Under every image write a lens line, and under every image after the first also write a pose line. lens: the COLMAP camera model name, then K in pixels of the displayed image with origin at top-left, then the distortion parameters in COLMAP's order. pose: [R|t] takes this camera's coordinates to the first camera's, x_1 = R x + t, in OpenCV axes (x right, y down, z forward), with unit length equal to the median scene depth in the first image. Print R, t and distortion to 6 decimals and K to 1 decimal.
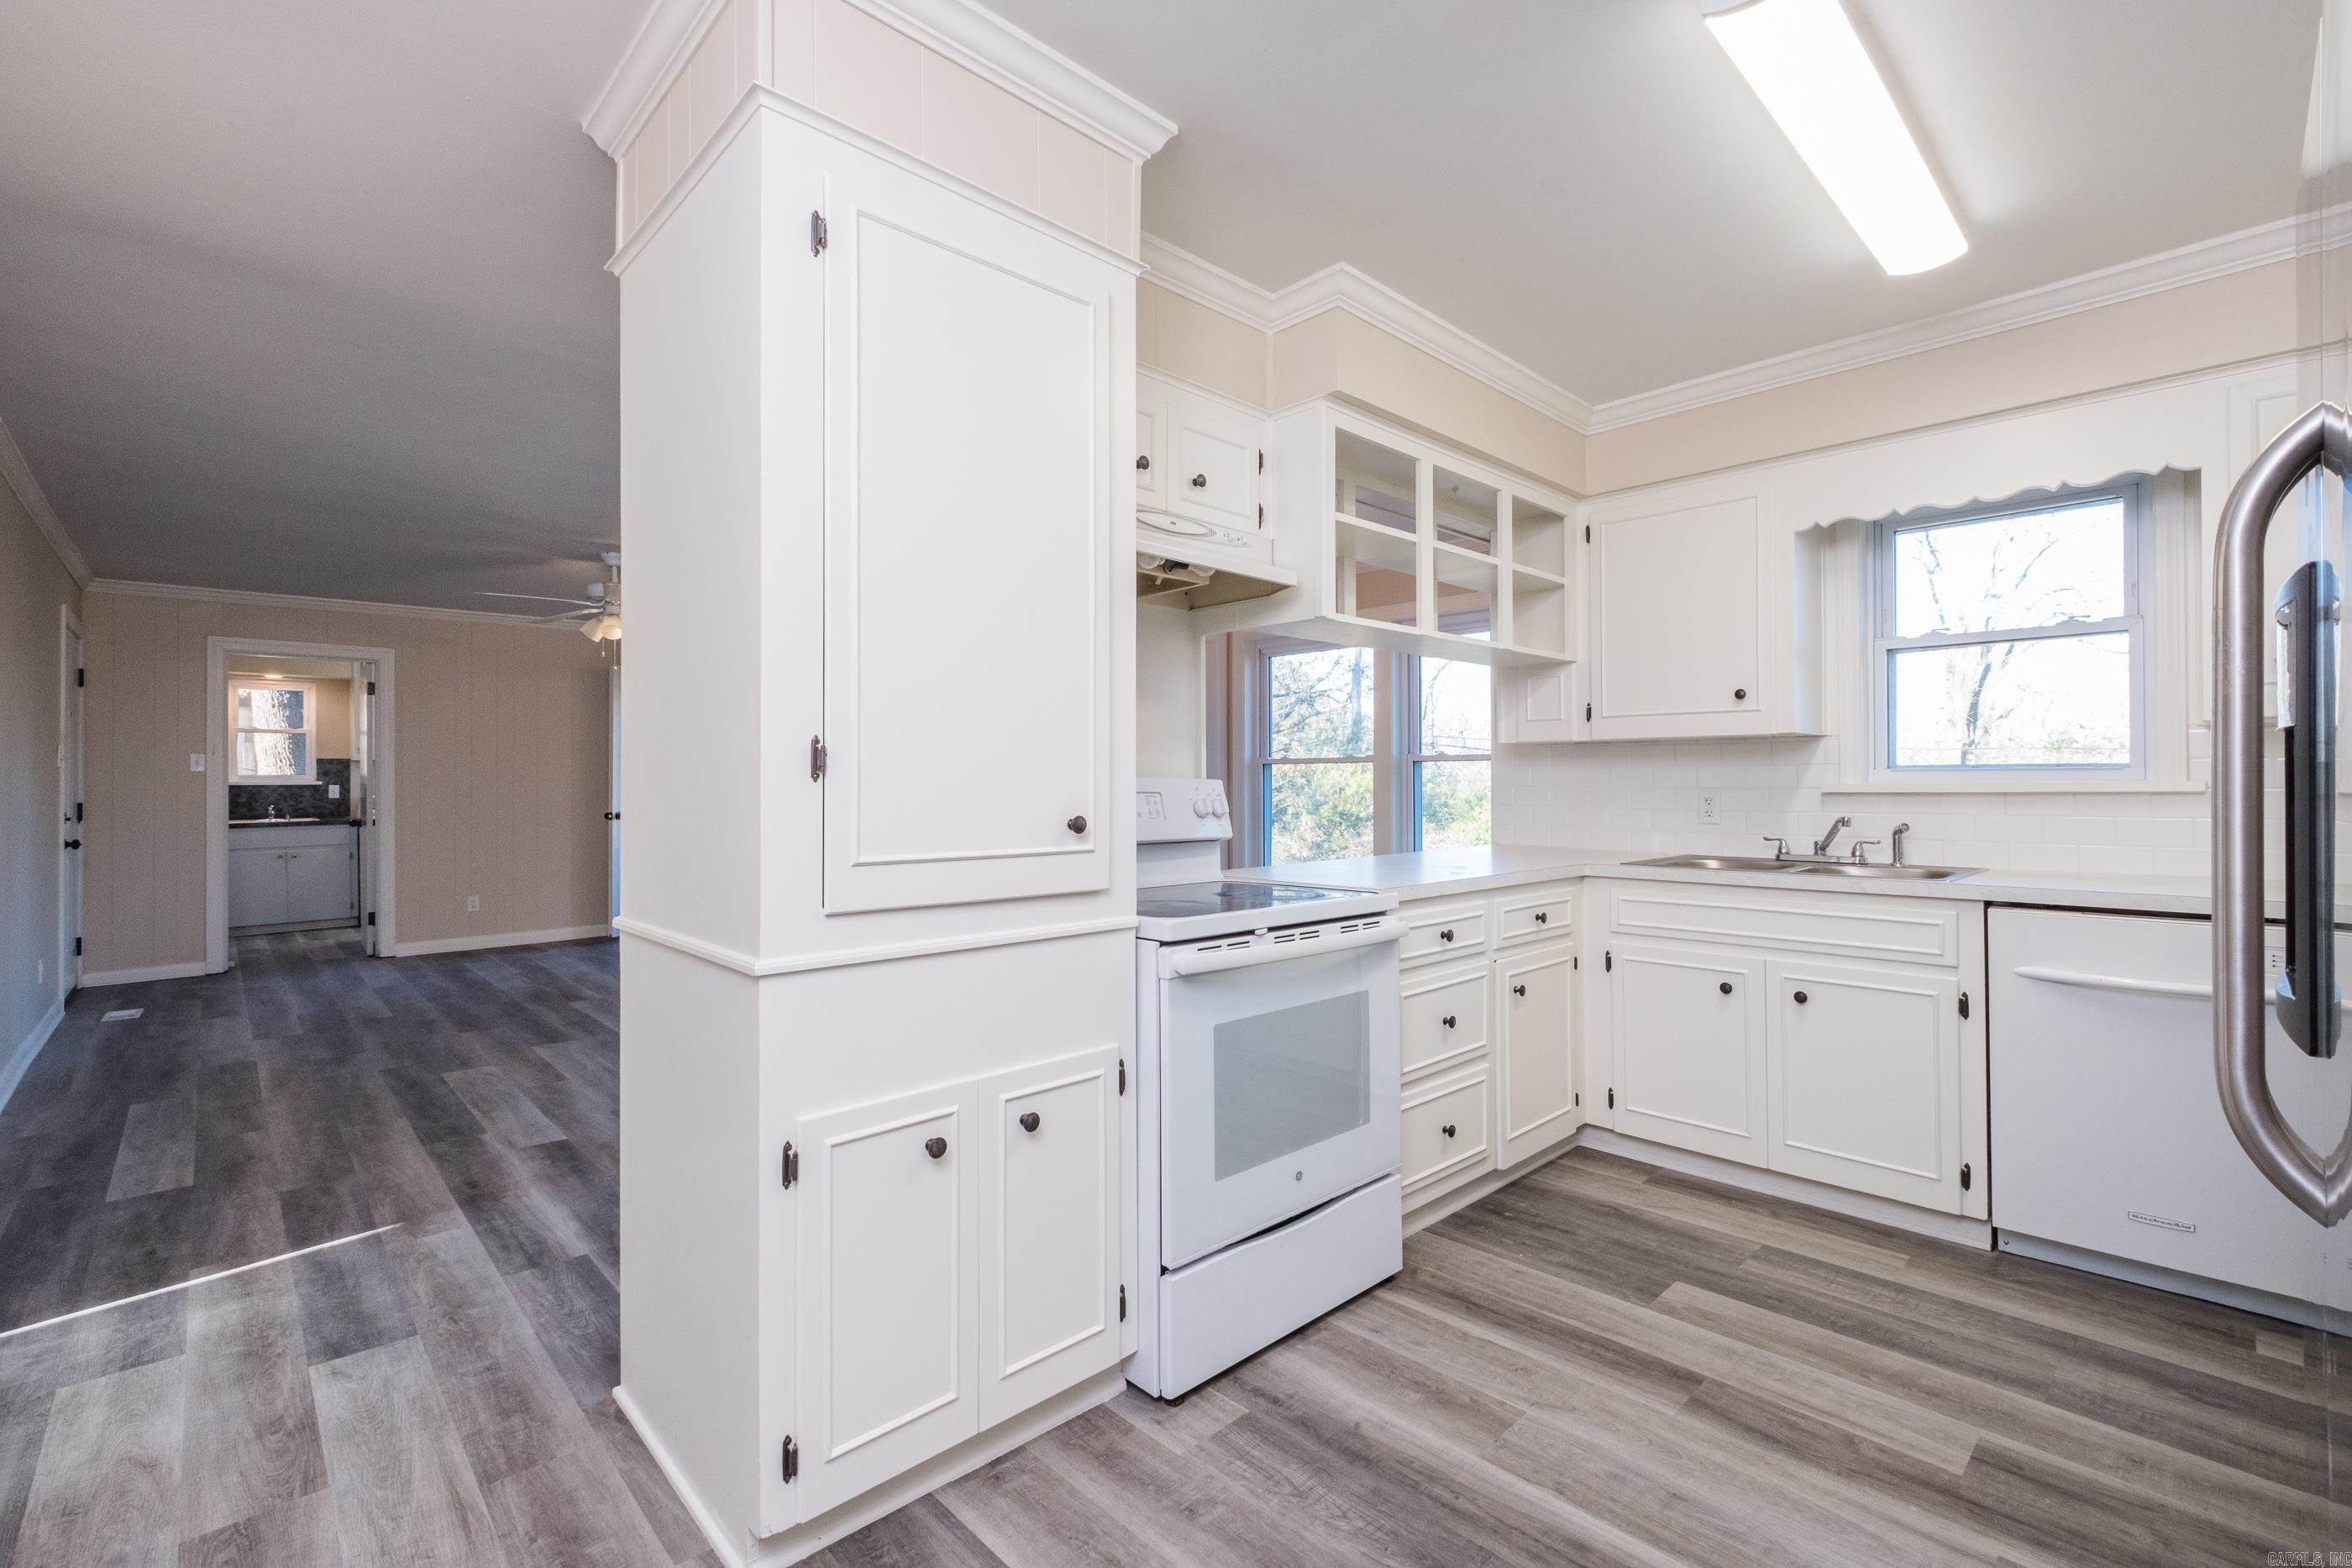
lens RADIAL K [[1022.2, 0, 1175.5], [0, 1022.2, 779.2], [0, 0, 1]] dist [0.004145, -0.002667]
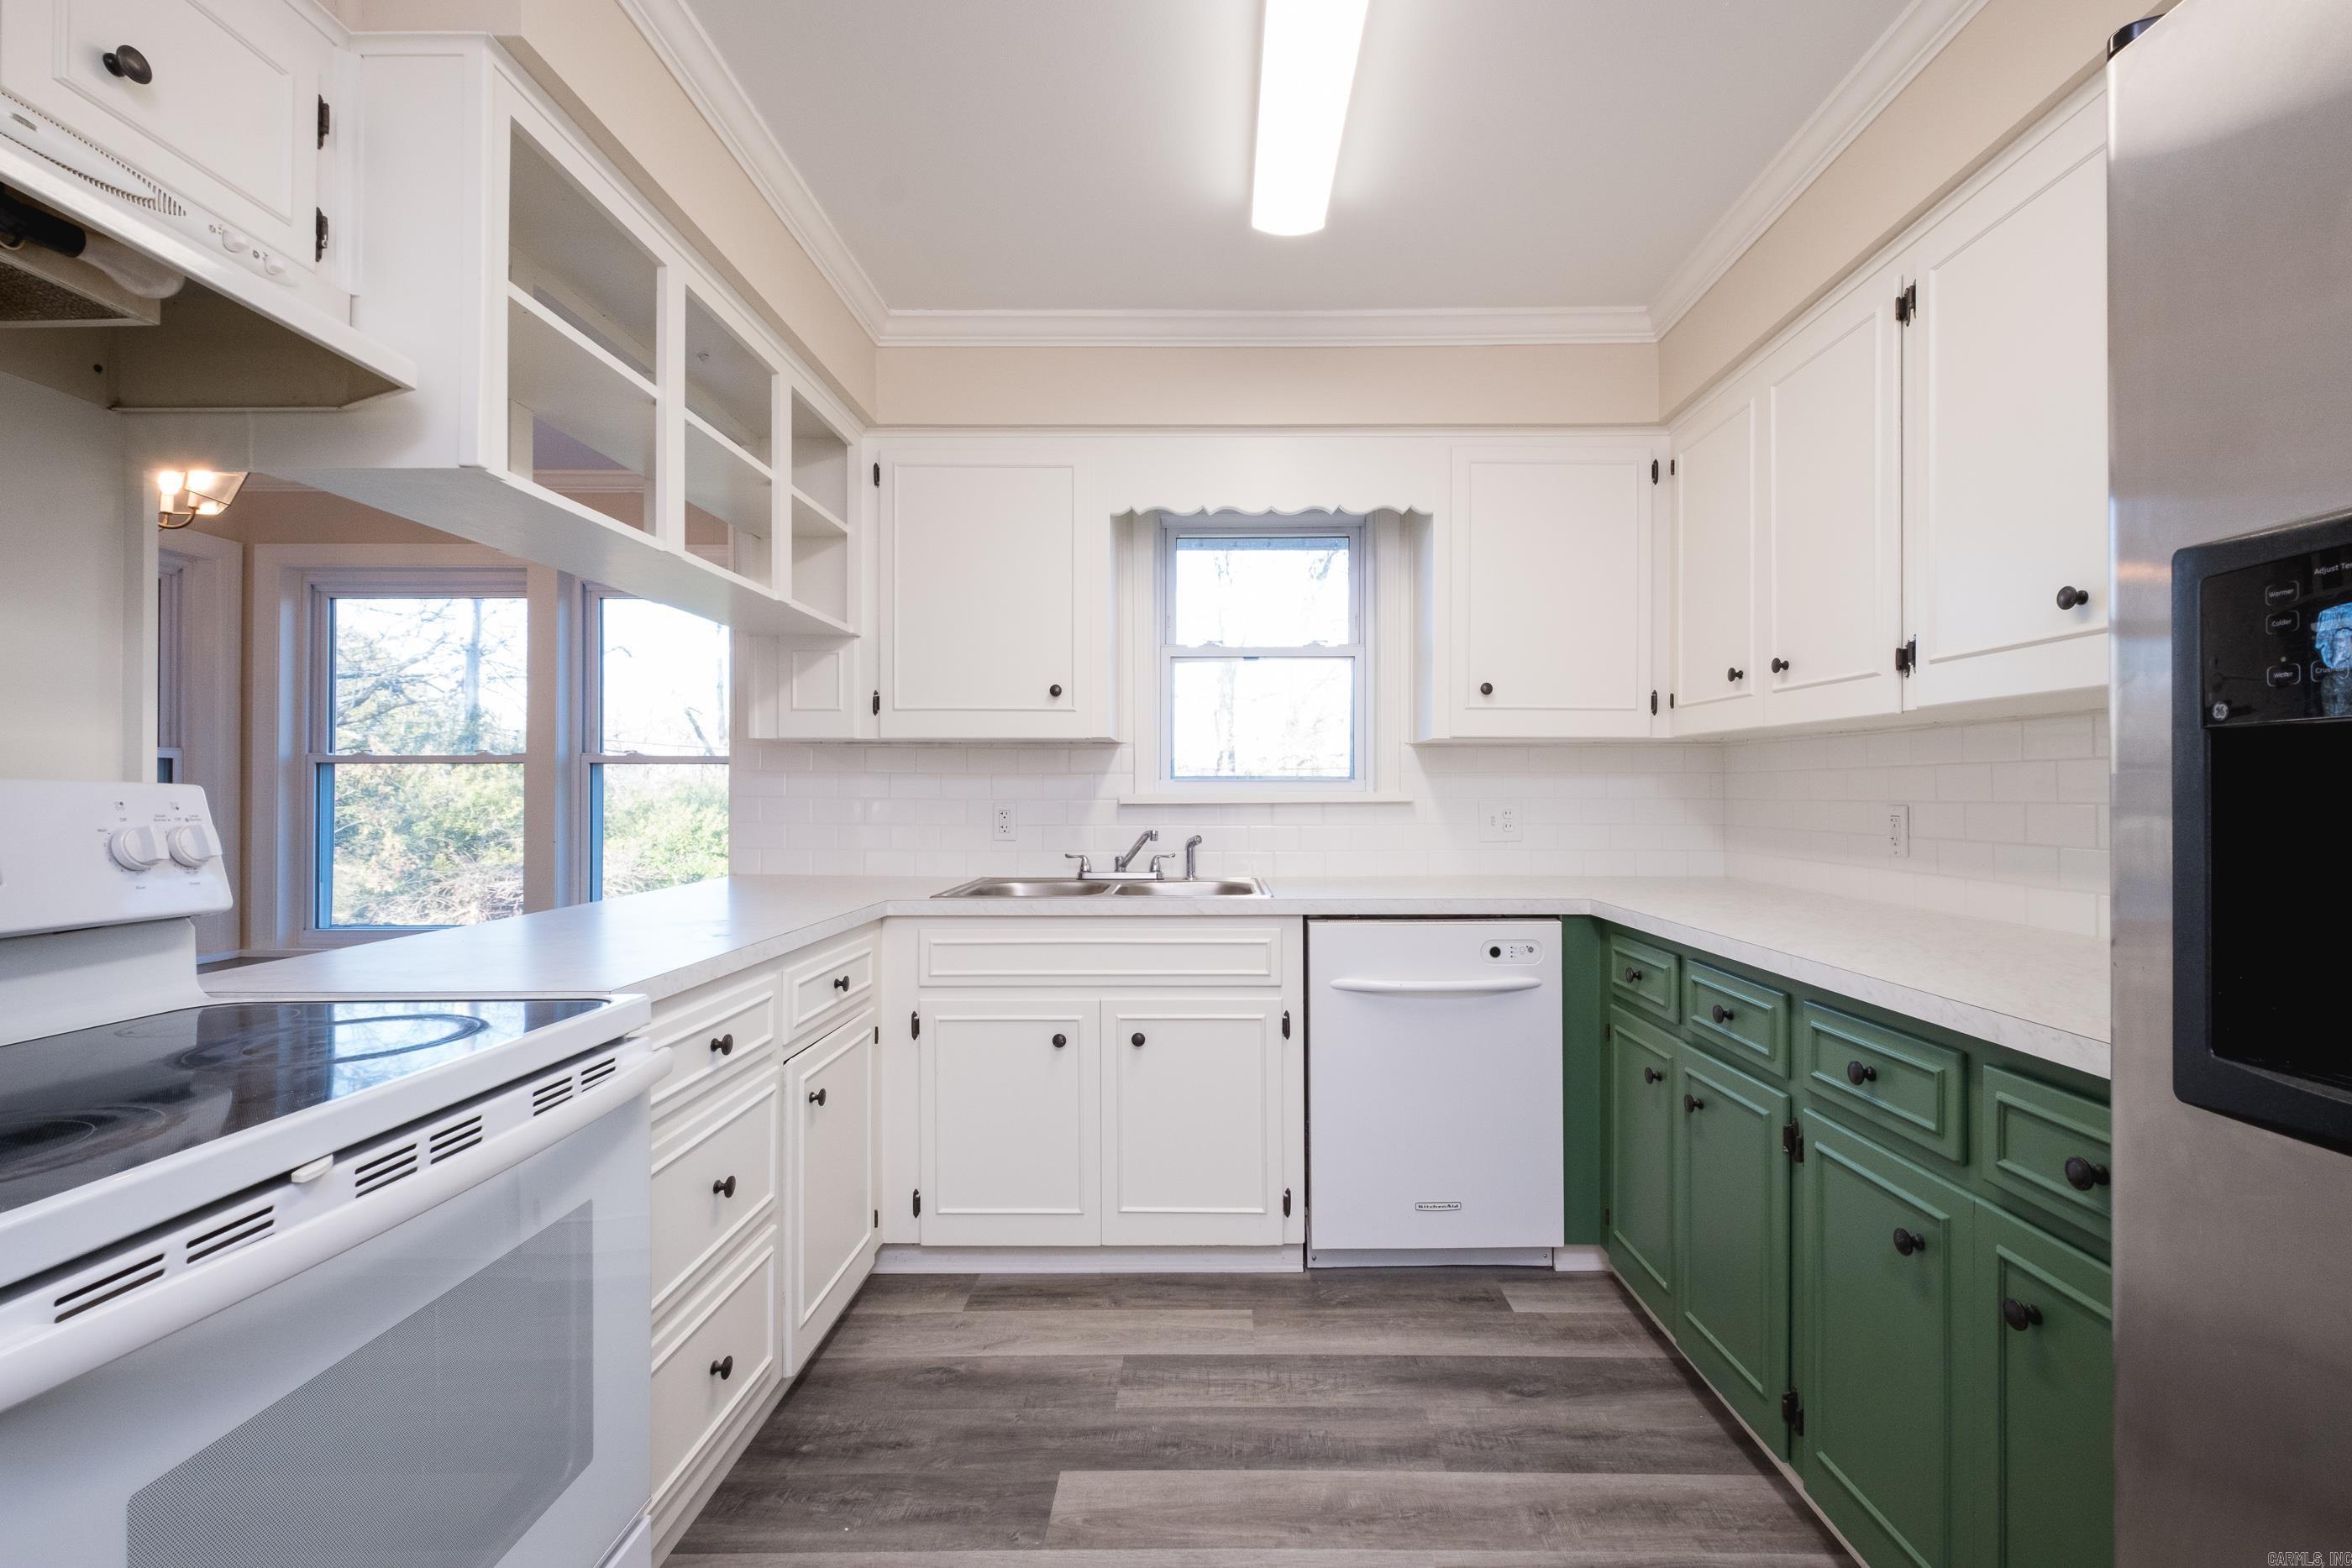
lens RADIAL K [[1022.2, 0, 1224.0], [0, 1022.2, 780.8], [0, 0, 1]] dist [0.004145, -0.002667]
pose [[0.688631, 0.009988, 0.725043, 0.027180], [-0.004210, 0.999943, -0.009776, 0.000940], [-0.725099, 0.003680, 0.688634, 0.336399]]
